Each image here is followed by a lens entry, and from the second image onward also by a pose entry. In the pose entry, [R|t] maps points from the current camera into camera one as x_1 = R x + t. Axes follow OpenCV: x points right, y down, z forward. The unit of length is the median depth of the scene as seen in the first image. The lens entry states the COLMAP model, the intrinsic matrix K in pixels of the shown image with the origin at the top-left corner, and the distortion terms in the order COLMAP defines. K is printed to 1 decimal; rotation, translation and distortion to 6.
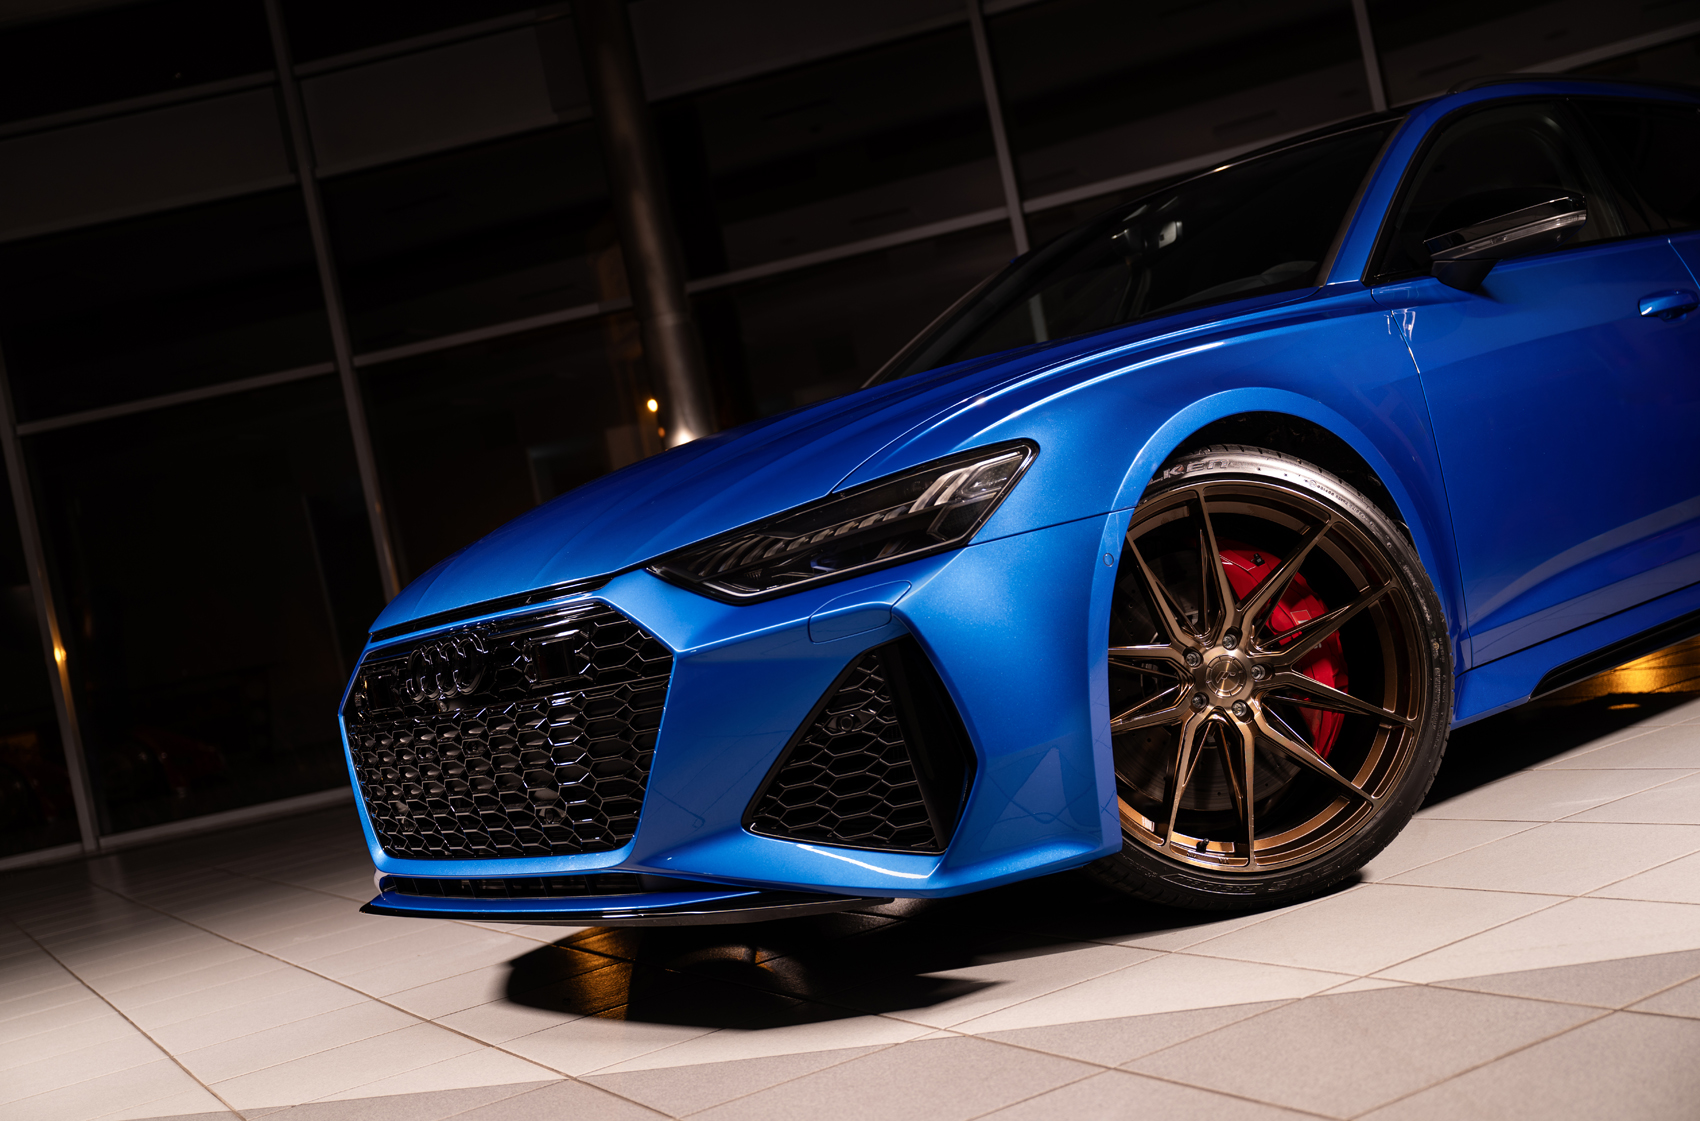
lens RADIAL K [[1845.6, 0, 850.0], [0, 1845.6, 560.5], [0, 0, 1]] dist [-0.008815, 0.000553]
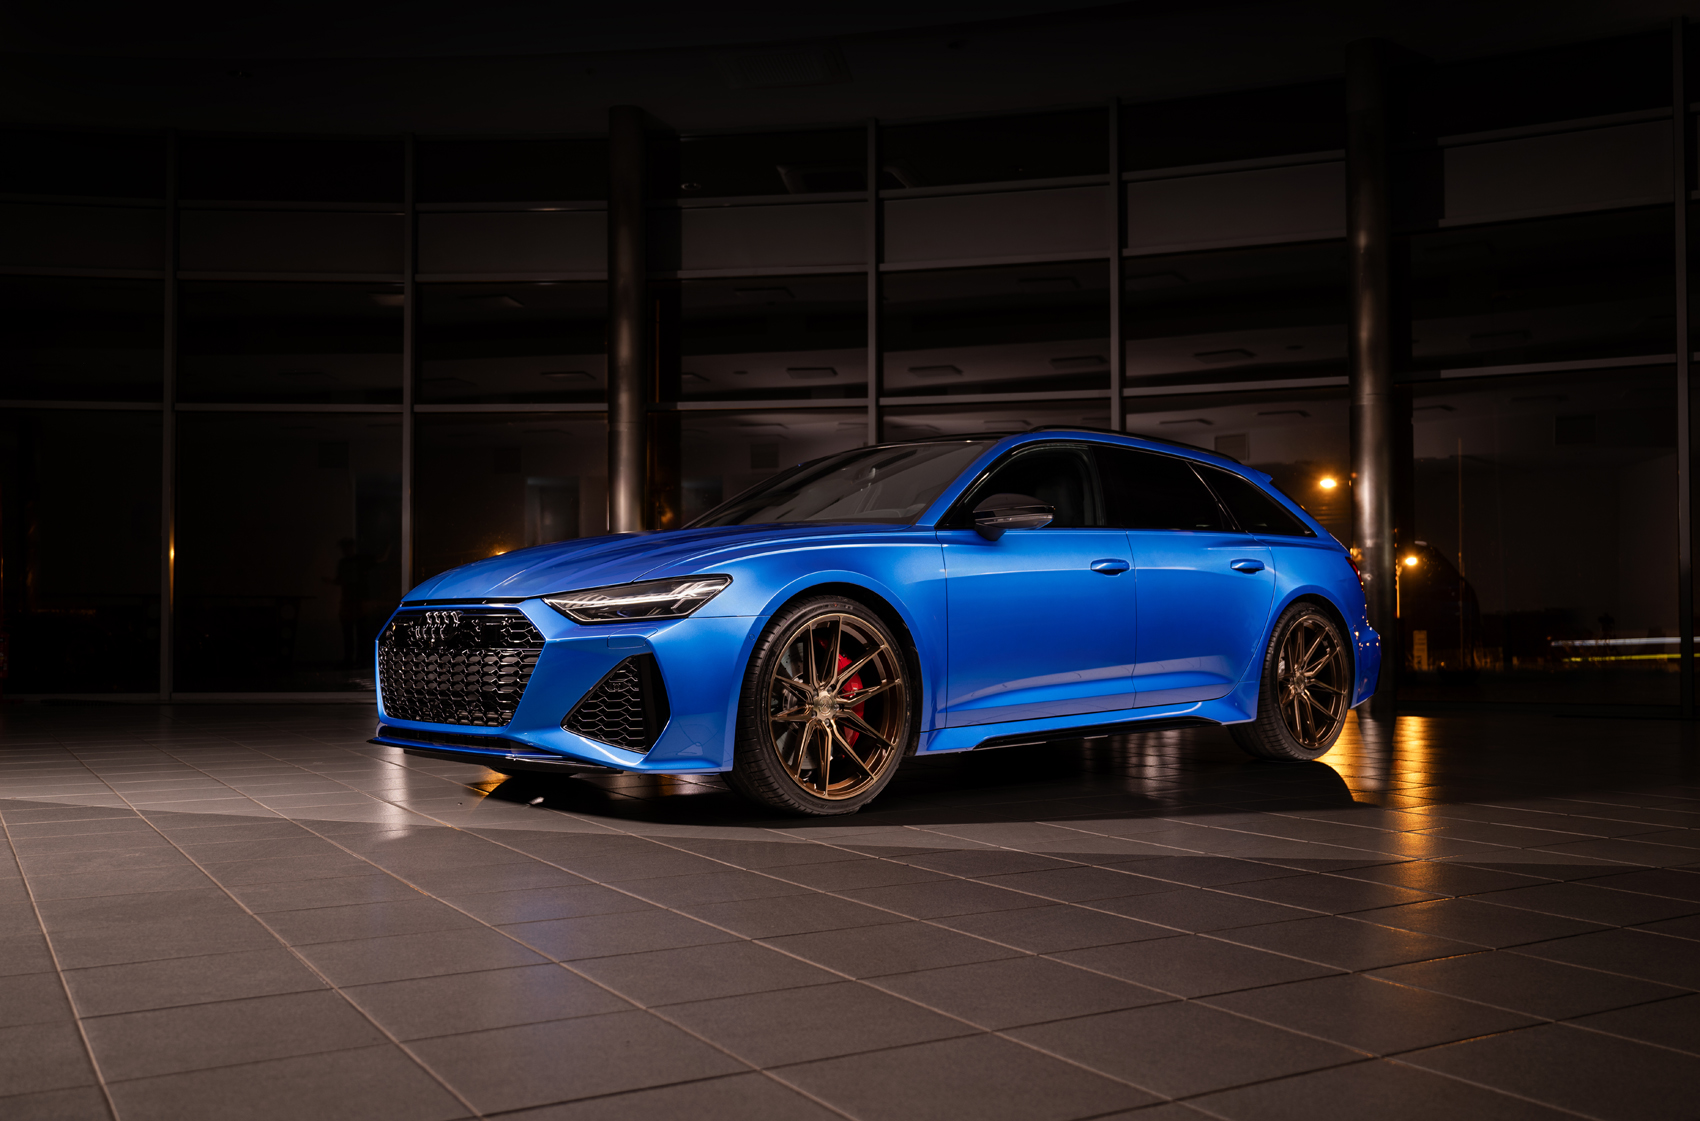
lens RADIAL K [[1519.5, 0, 846.7], [0, 1519.5, 588.6], [0, 0, 1]] dist [-0.008280, 0.001579]
pose [[0.979113, 0.198228, 0.045195, 0.154733], [-0.197062, 0.979962, -0.028996, -0.025922], [-0.050037, 0.019485, 0.998557, -0.777285]]
